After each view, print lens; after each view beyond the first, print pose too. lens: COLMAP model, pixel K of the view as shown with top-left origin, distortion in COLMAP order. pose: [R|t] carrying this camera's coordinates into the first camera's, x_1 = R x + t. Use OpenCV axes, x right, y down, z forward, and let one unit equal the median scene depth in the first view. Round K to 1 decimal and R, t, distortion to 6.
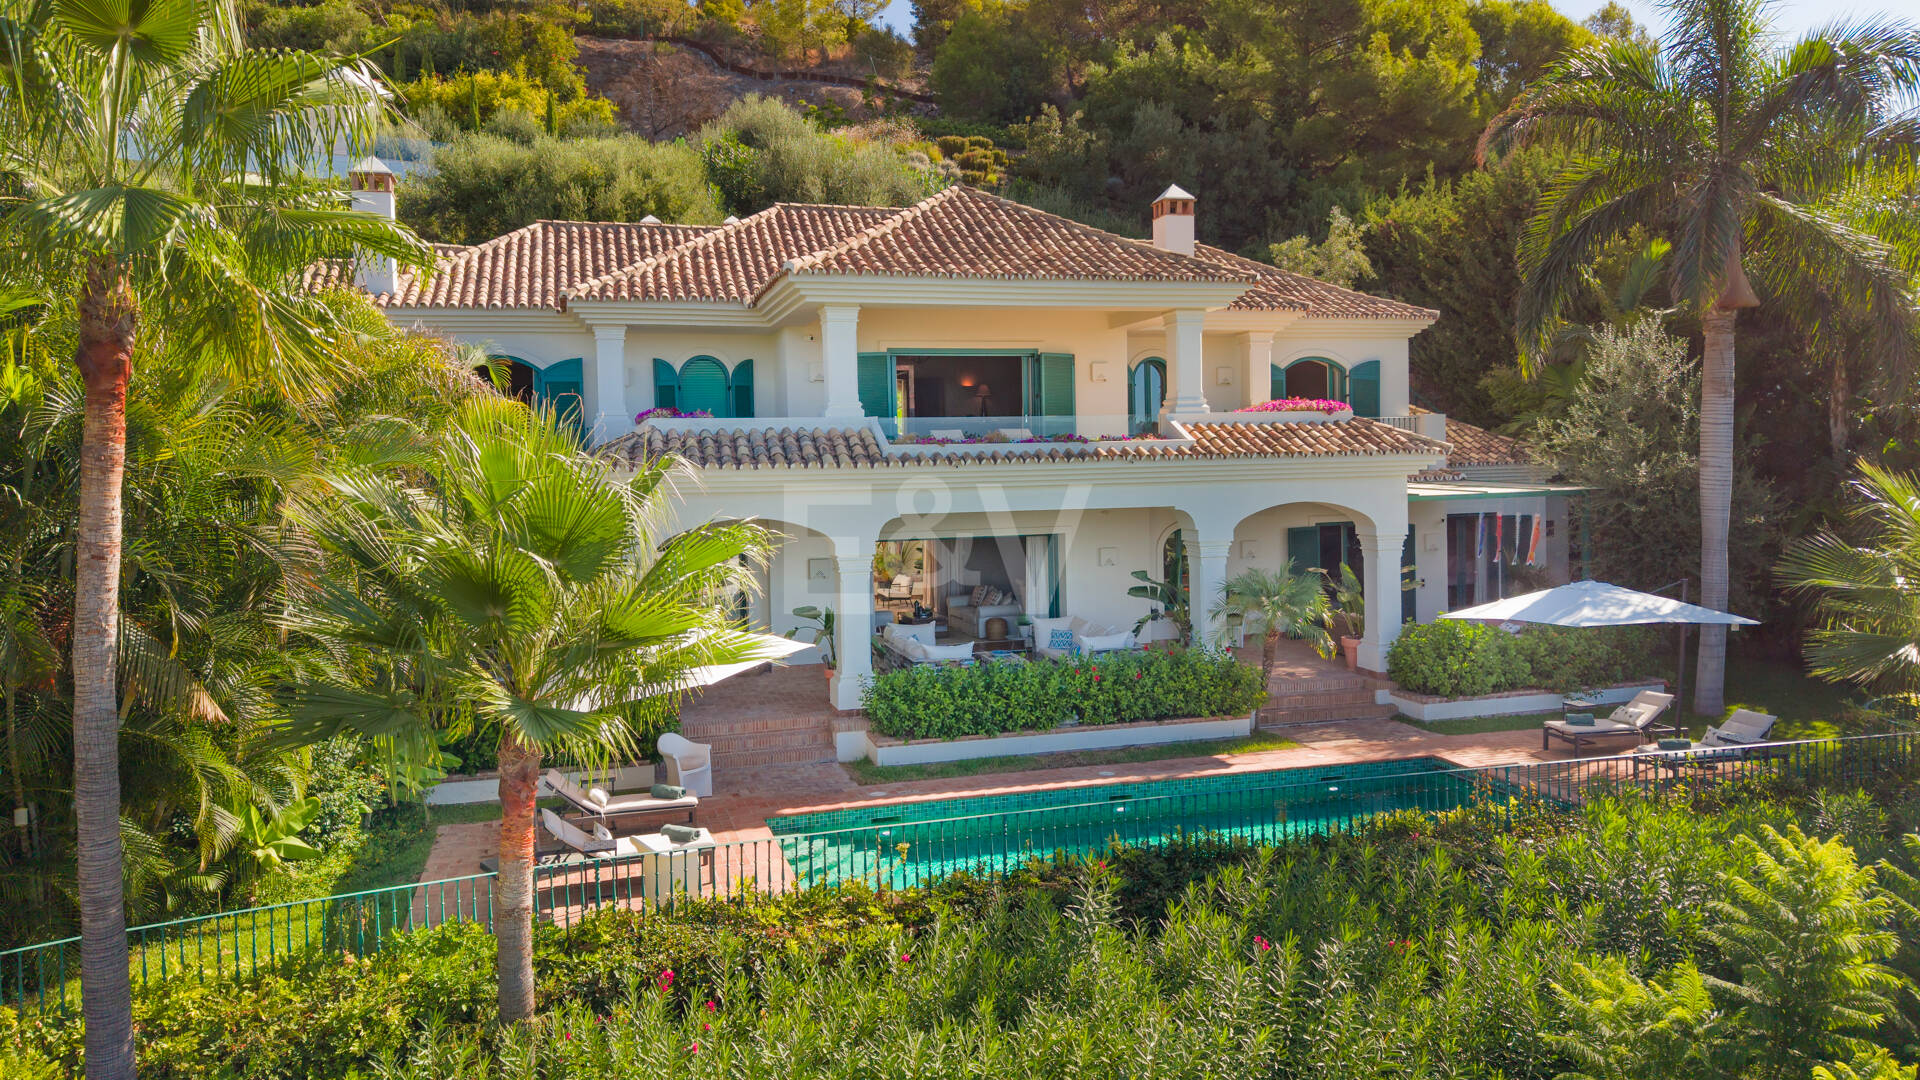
lens RADIAL K [[1305.9, 0, 966.0], [0, 1305.9, 533.2], [0, 0, 1]] dist [0.020074, -0.000036]
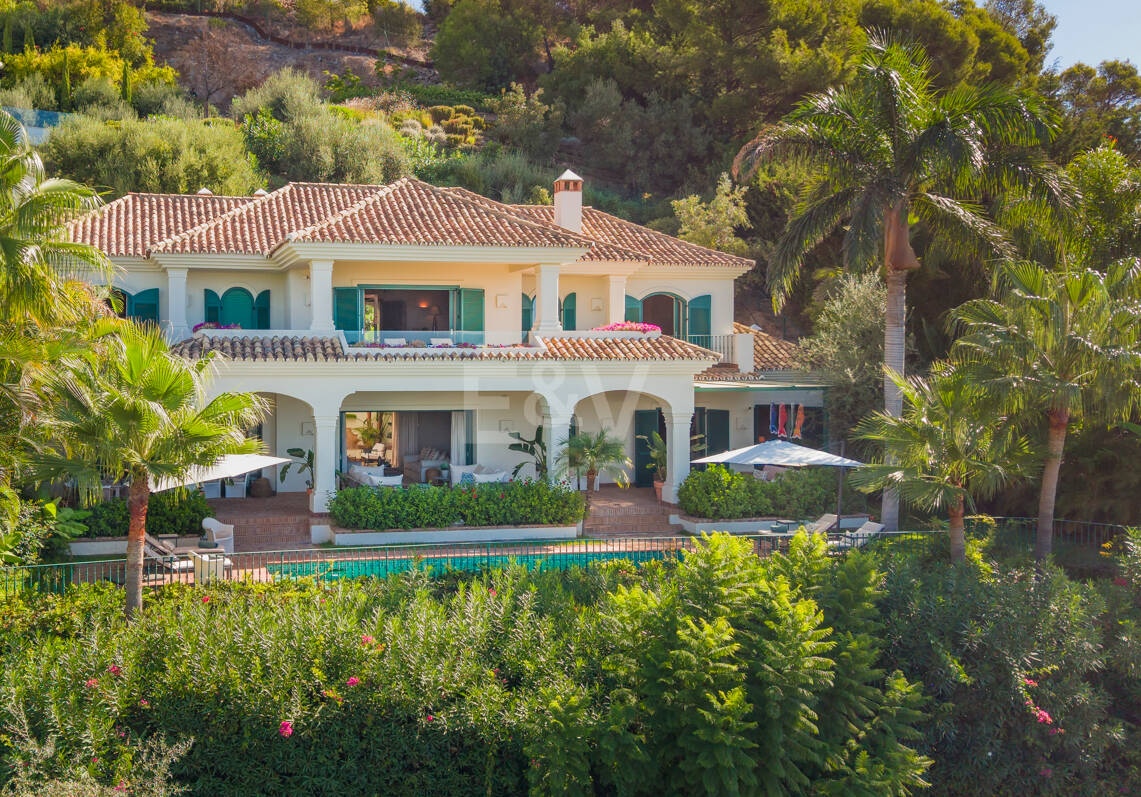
lens RADIAL K [[1304.1, 0, 439.7], [0, 1304.1, 396.8], [0, 0, 1]] dist [0.067063, 0.000219]
pose [[0.998550, 0.019264, -0.050276, 0.115577], [-0.020870, 0.999282, -0.031623, 0.035159], [0.049631, 0.032626, 0.998235, -0.512370]]
